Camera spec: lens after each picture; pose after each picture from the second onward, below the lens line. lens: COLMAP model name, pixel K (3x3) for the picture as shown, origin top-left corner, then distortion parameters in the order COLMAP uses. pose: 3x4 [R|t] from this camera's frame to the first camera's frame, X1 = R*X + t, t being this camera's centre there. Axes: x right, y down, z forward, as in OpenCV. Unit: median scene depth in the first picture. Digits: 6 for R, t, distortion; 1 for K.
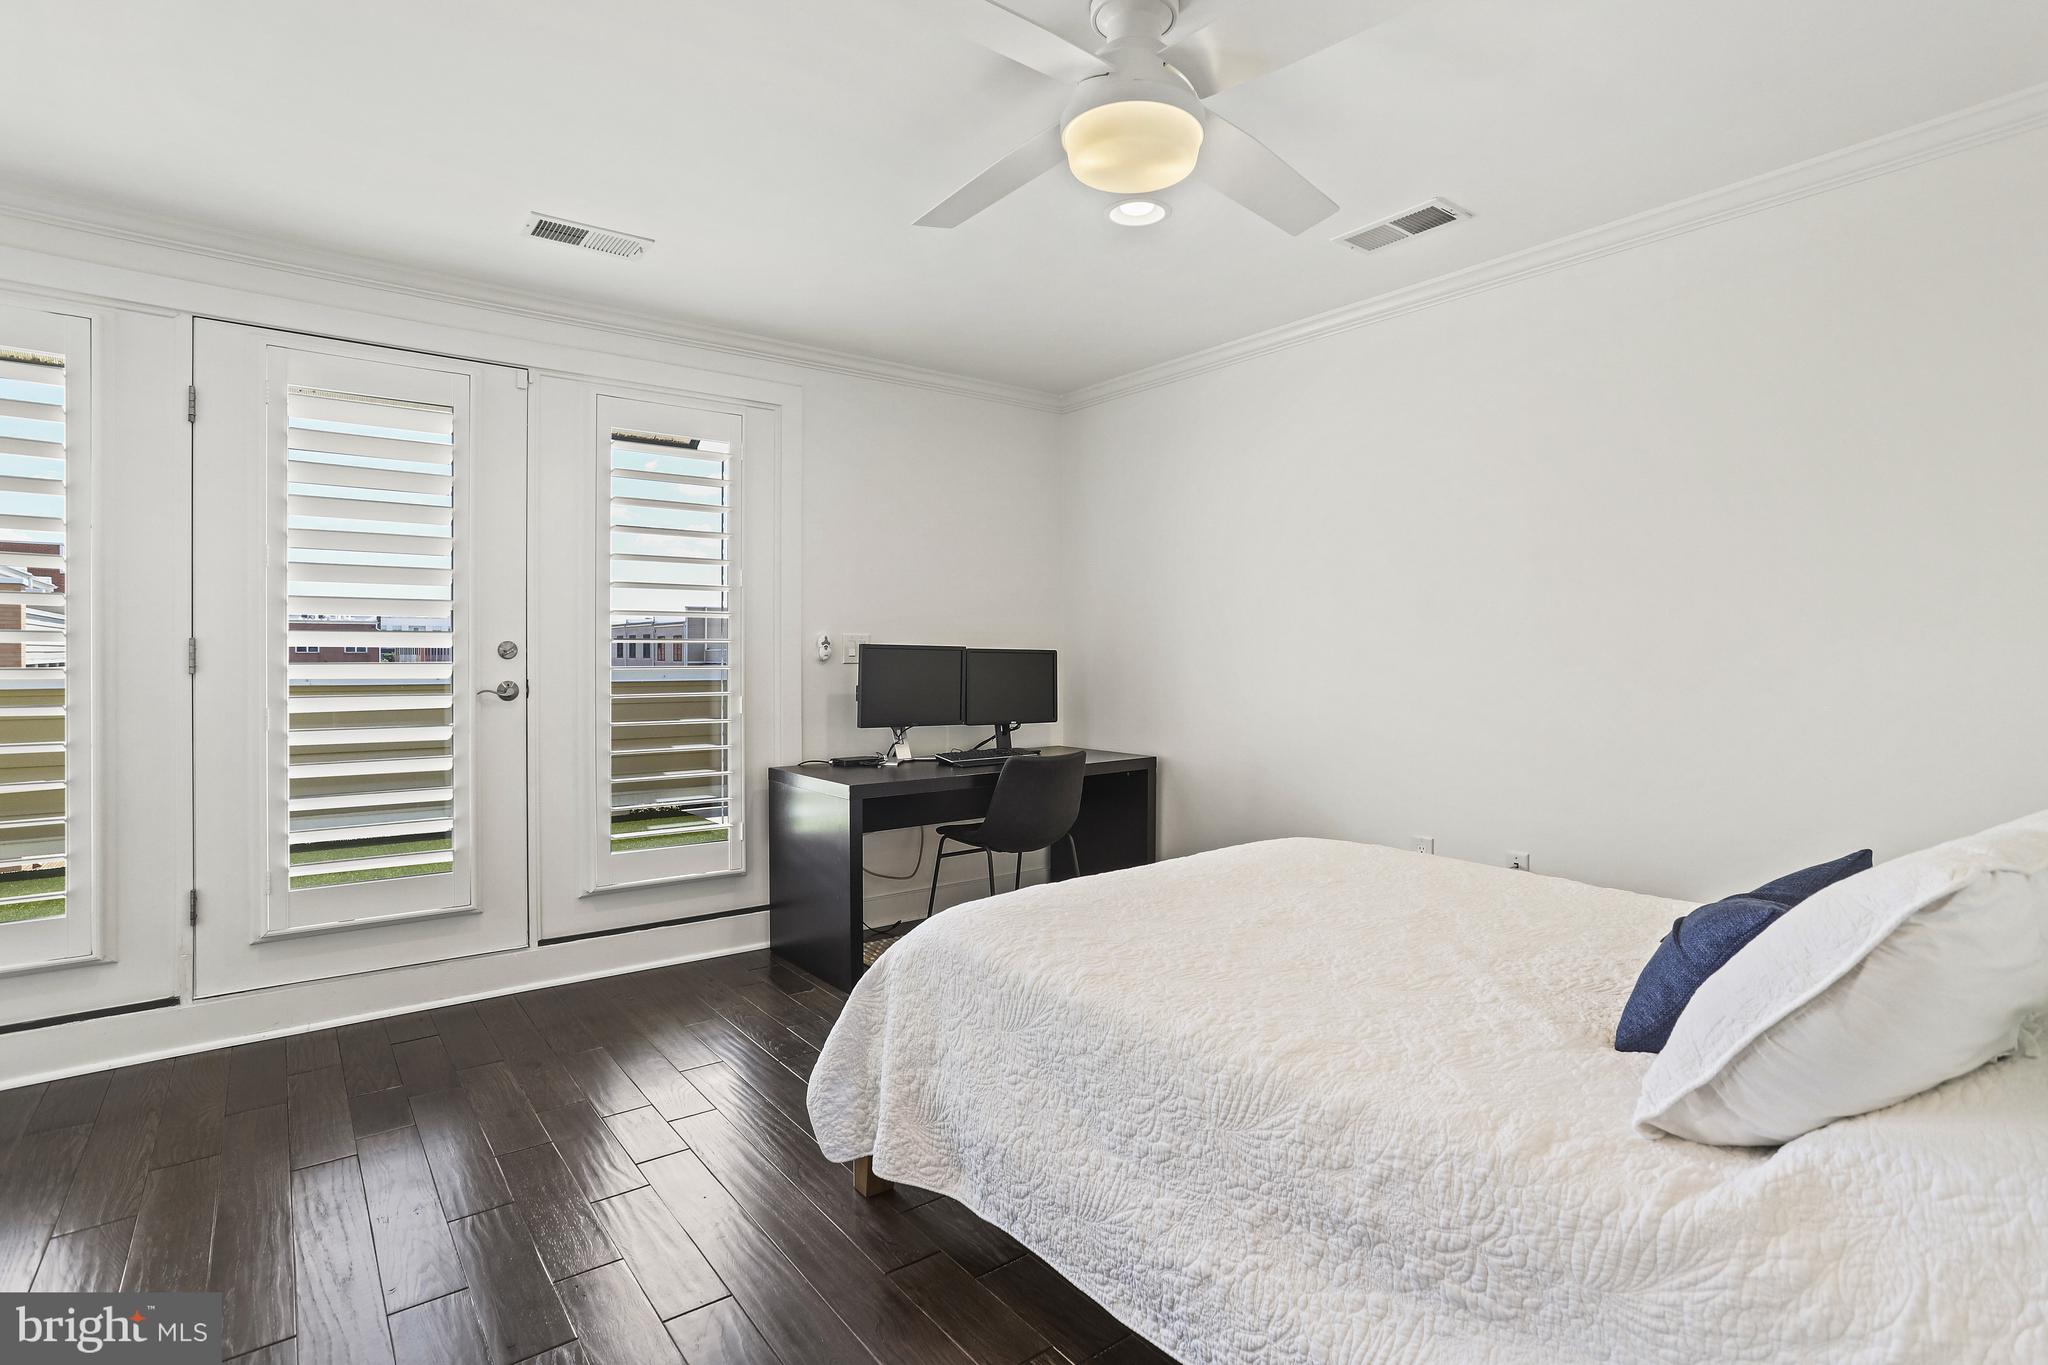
lens RADIAL K [[1004.7, 0, 1029.4], [0, 1004.7, 671.4], [0, 0, 1]] dist [-0.039954, 0.018296]
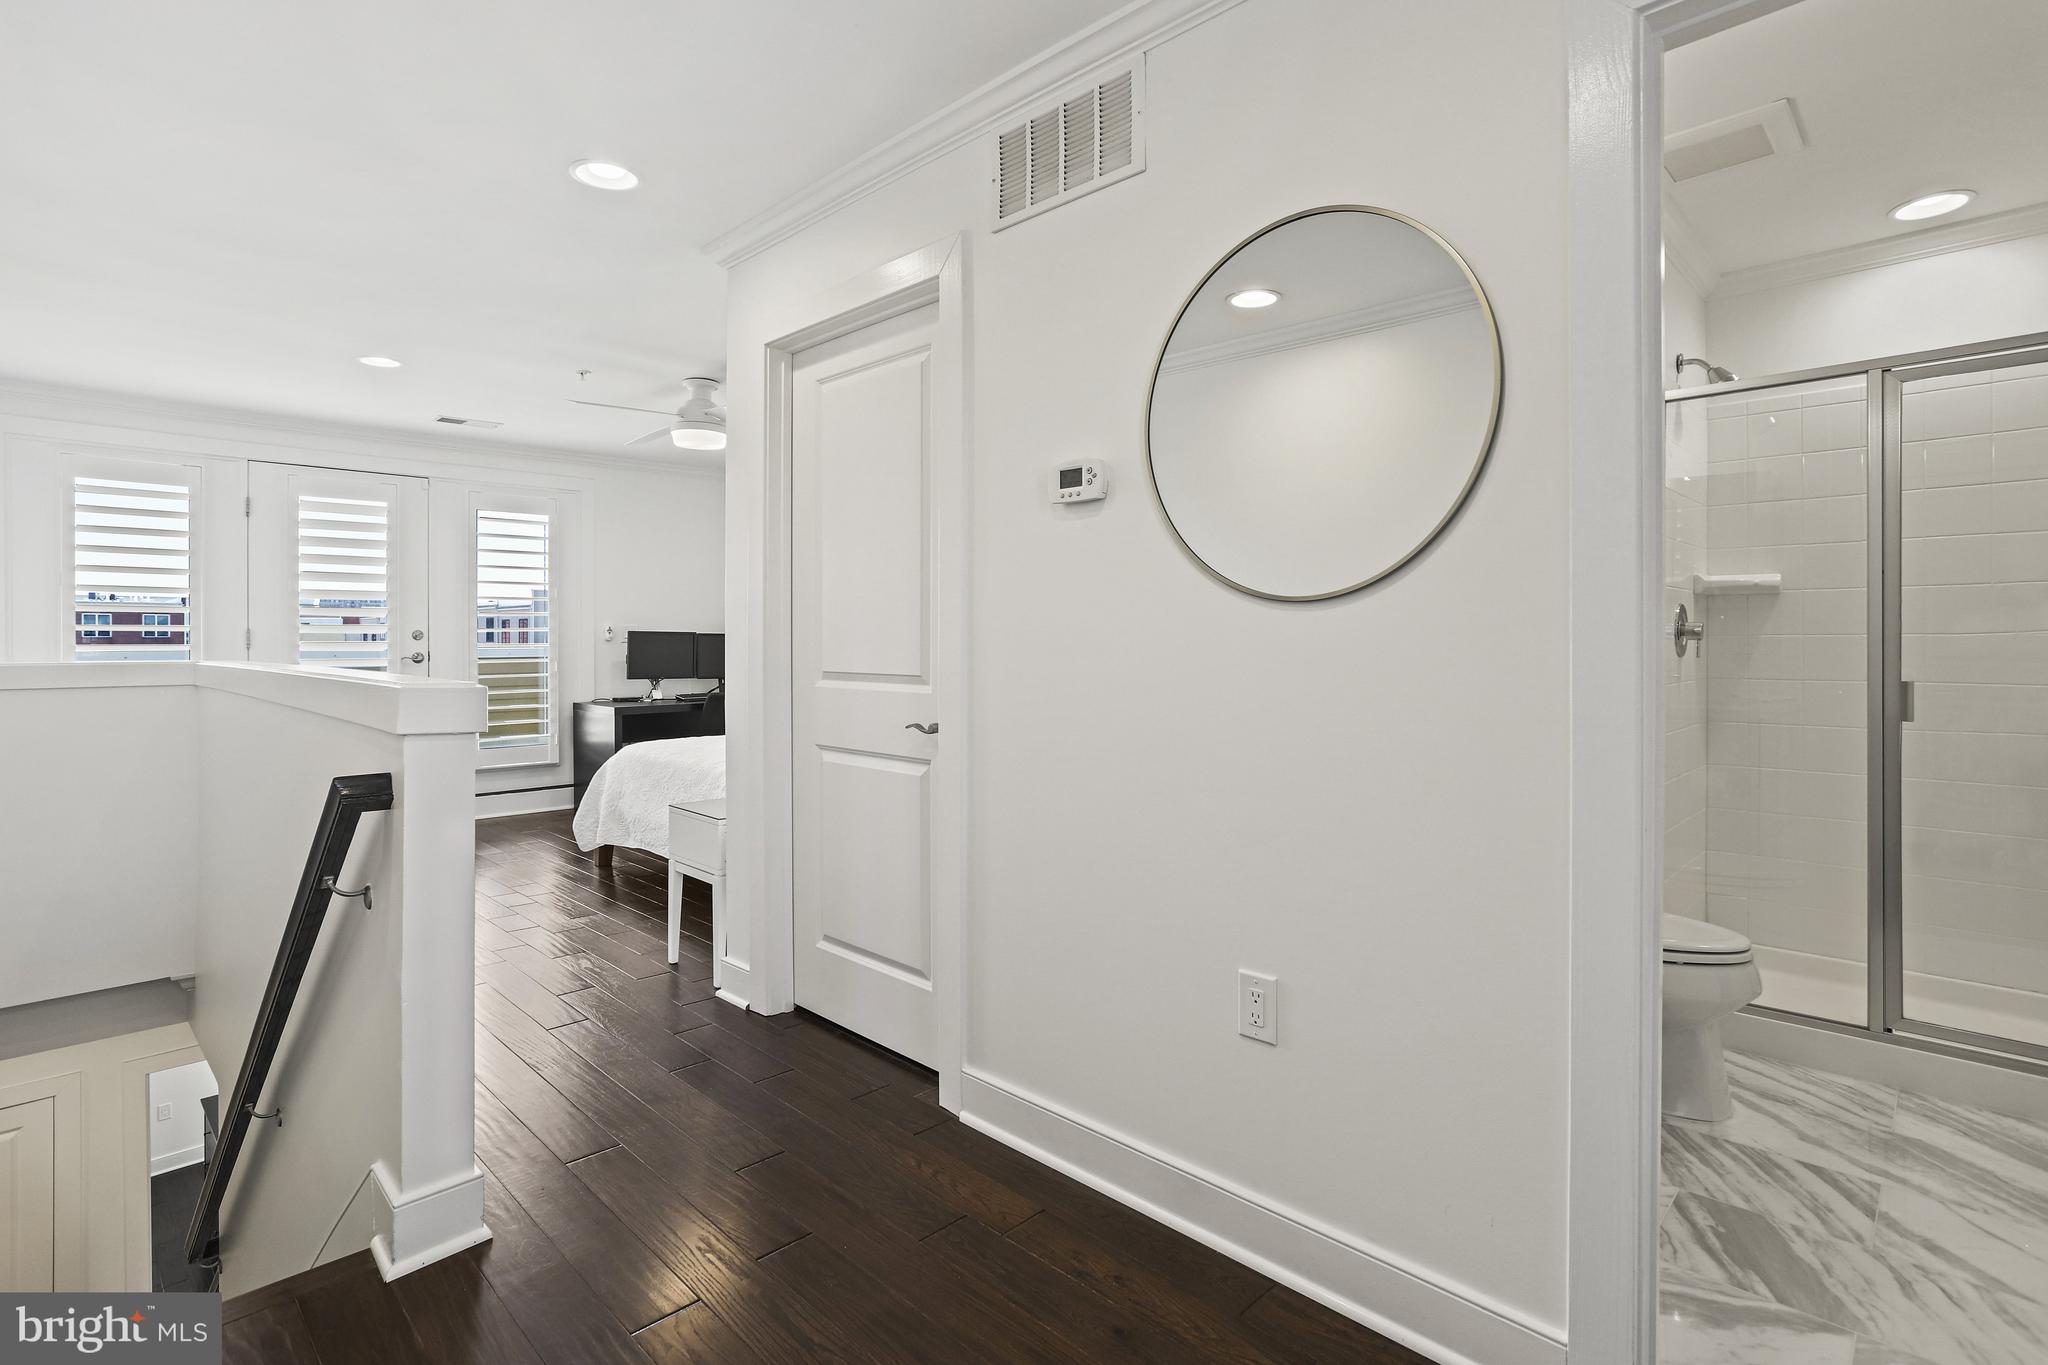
lens RADIAL K [[1004.7, 0, 1036.1], [0, 1004.7, 647.1], [0, 0, 1]] dist [-0.039954, 0.018296]
pose [[0.990880, -0.003779, 0.134696, 0.300088], [0.004510, 0.999977, -0.005128, 0.012722], [-0.134673, 0.005688, 0.990874, -0.812867]]
